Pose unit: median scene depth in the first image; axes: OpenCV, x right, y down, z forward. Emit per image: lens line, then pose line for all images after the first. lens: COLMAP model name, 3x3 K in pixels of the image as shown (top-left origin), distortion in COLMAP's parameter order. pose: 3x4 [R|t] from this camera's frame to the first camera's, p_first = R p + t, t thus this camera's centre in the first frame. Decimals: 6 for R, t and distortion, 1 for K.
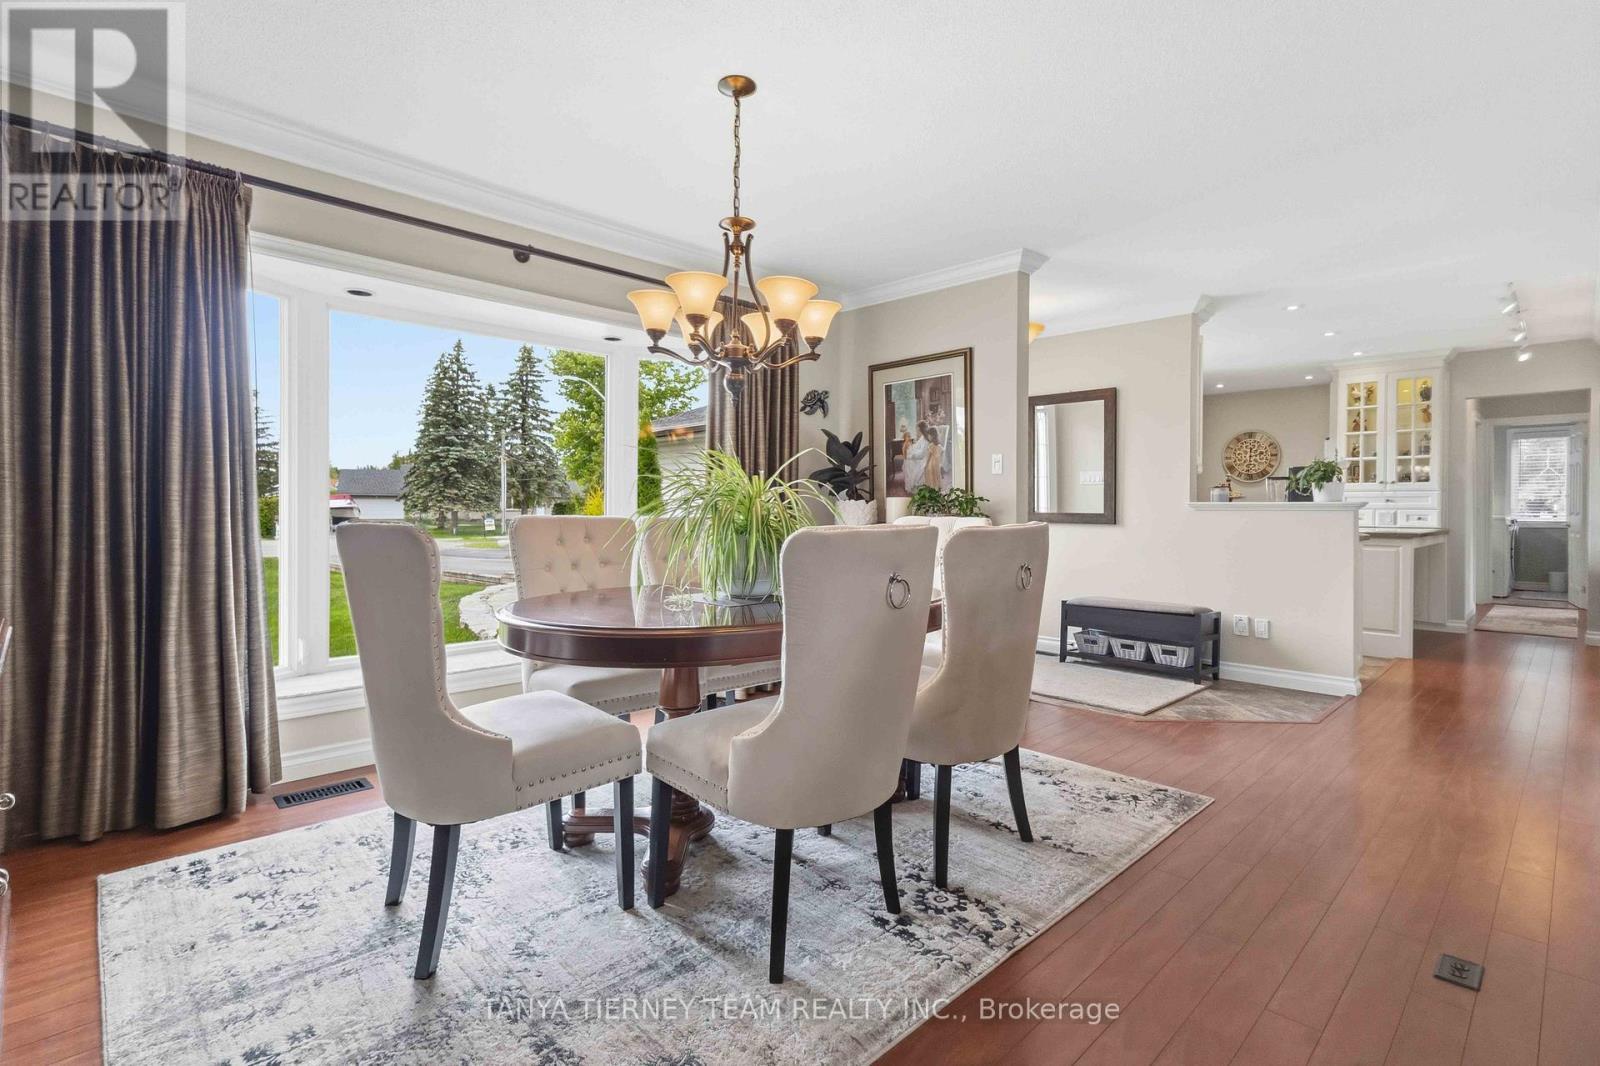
lens RADIAL K [[749.4, 0, 803.9], [0, 749.4, 517.3], [0, 0, 1]] dist [0.001593, -0.000578]
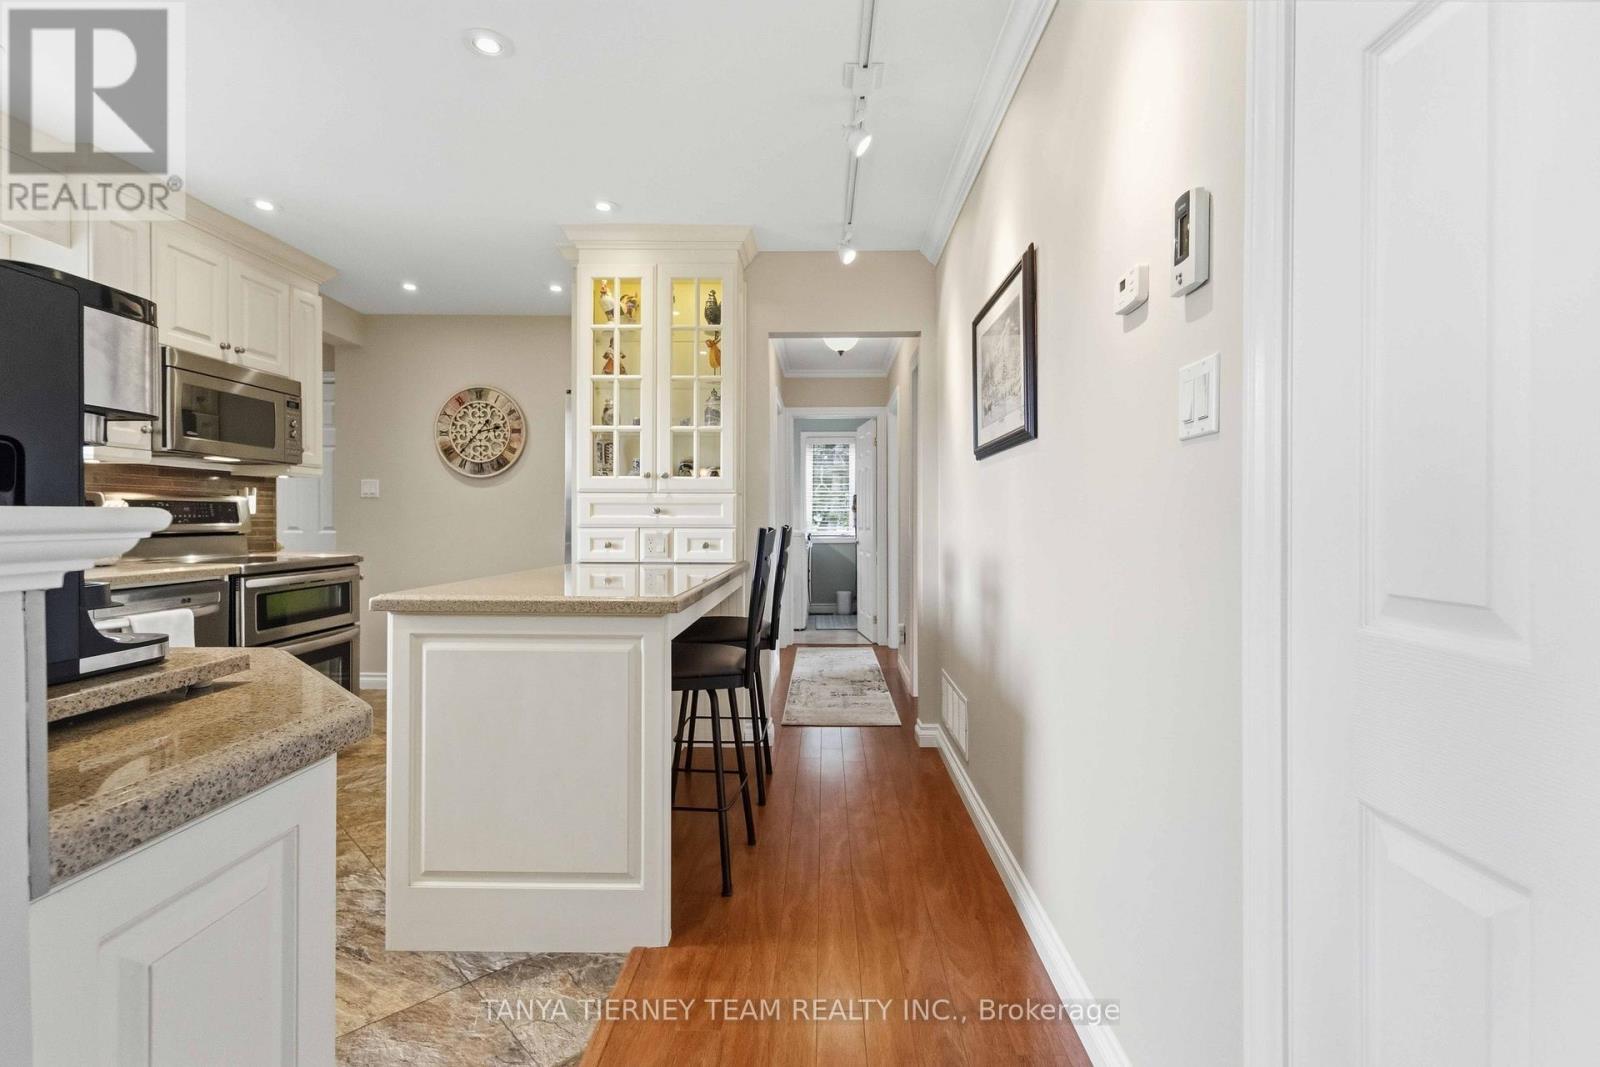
lens RADIAL K [[749.4, 0, 807.6], [0, 749.4, 523.4], [0, 0, 1]] dist [0.001593, -0.000578]
pose [[0.710602, -0.007101, 0.703559, 0.483638], [0.010425, 0.999946, -0.000437, -0.012409], [-0.703517, 0.007646, 0.710637, 0.555014]]
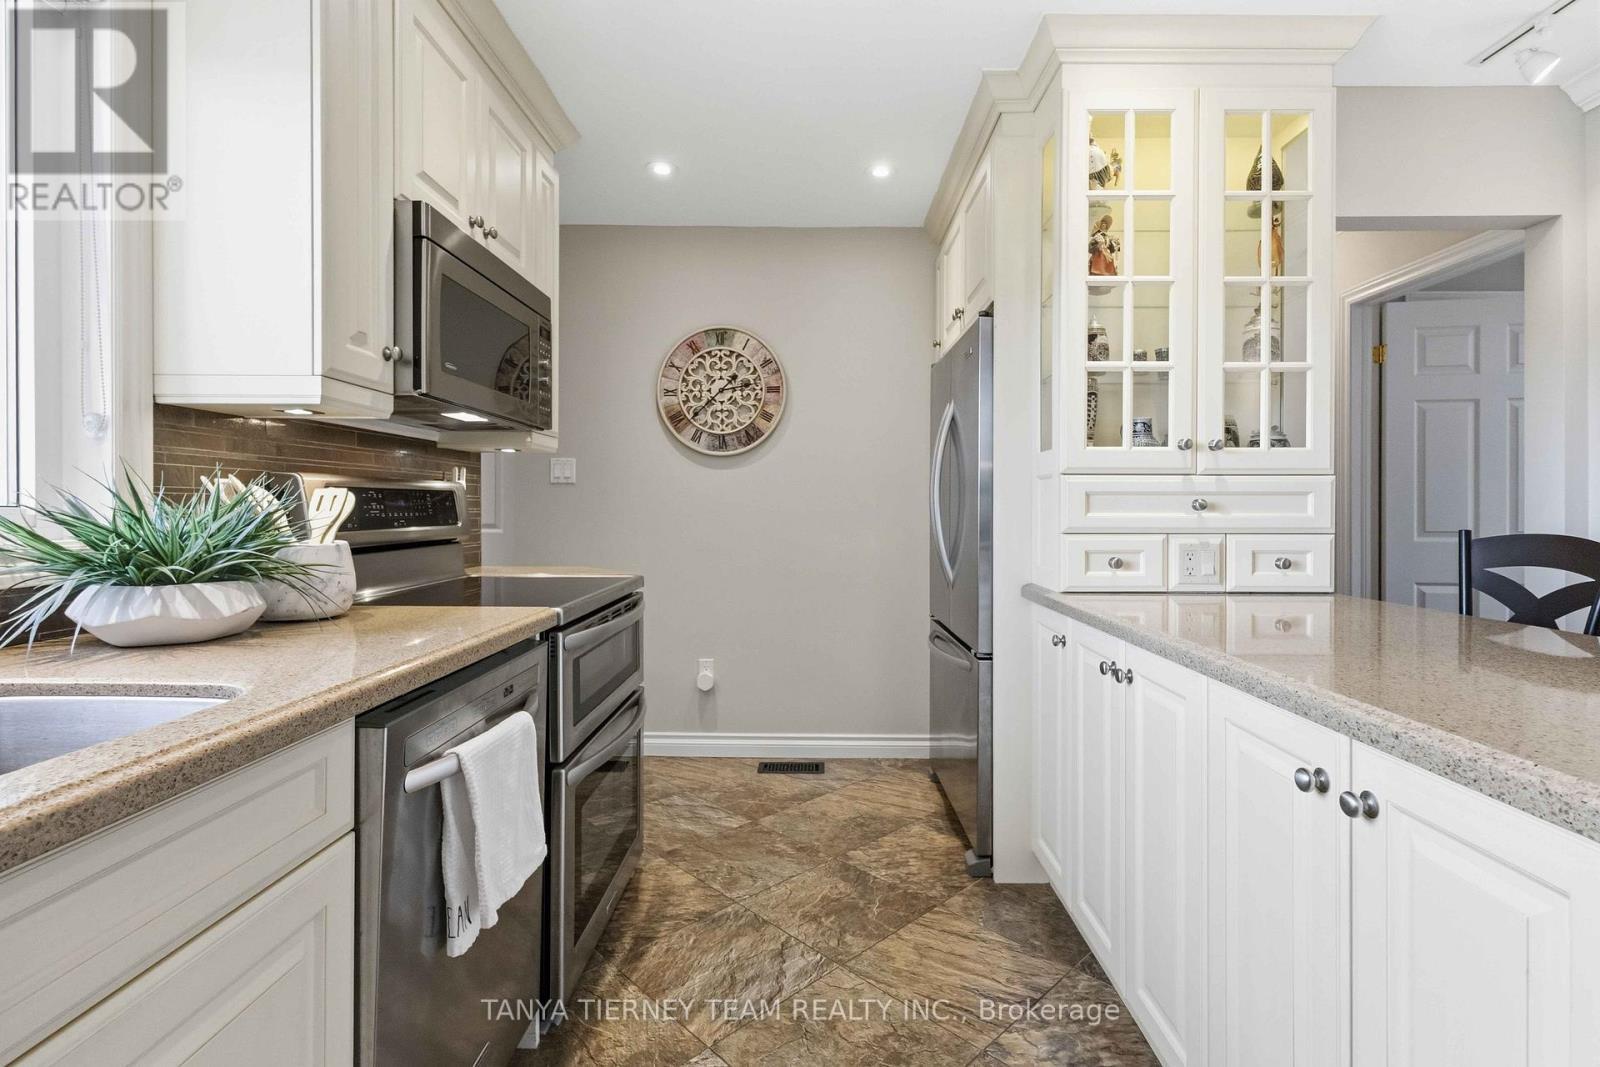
lens RADIAL K [[749.4, 0, 793.2], [0, 749.4, 514.1], [0, 0, 1]] dist [0.001593, -0.000578]
pose [[0.706535, -0.011798, 0.707580, 0.440343], [0.011512, 0.999920, 0.005178, -0.022175], [-0.707585, 0.004487, 0.706614, 0.894289]]
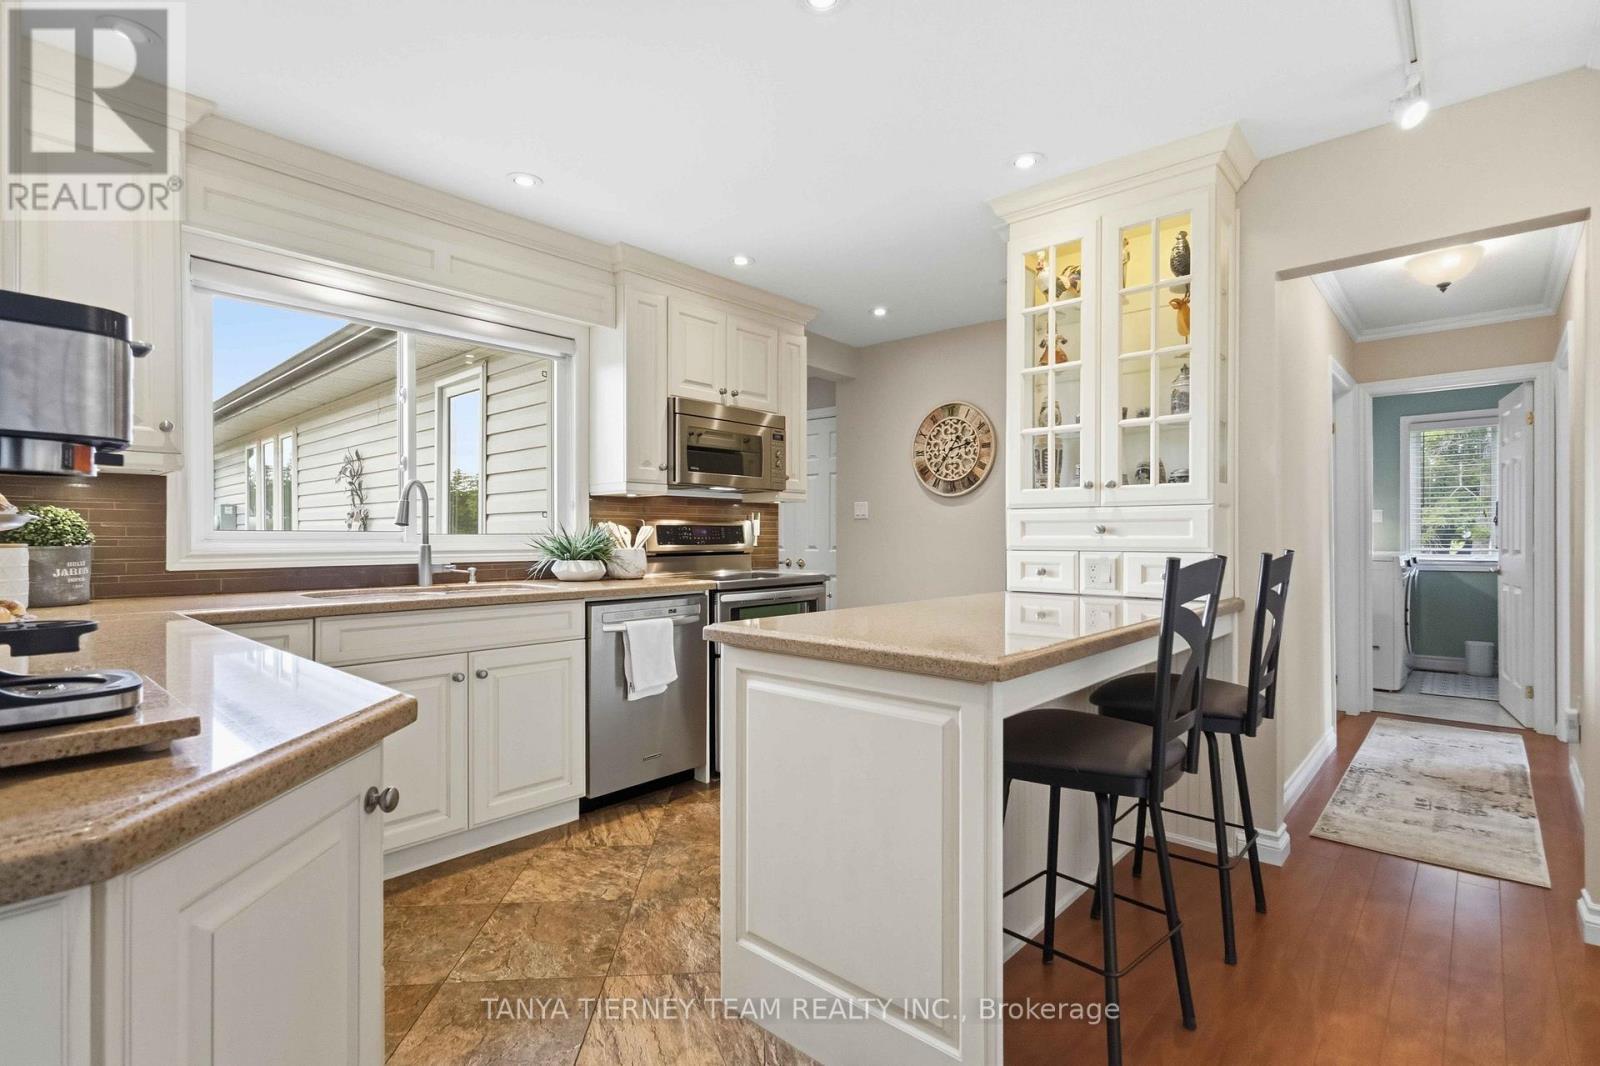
lens RADIAL K [[749.4, 0, 814.2], [0, 749.4, 539.8], [0, 0, 1]] dist [0.001593, -0.000578]
pose [[0.997299, -0.007391, 0.073075, 0.587922], [0.008004, 0.999935, -0.008092, -0.014847], [-0.073011, 0.008655, 0.997294, 0.601325]]
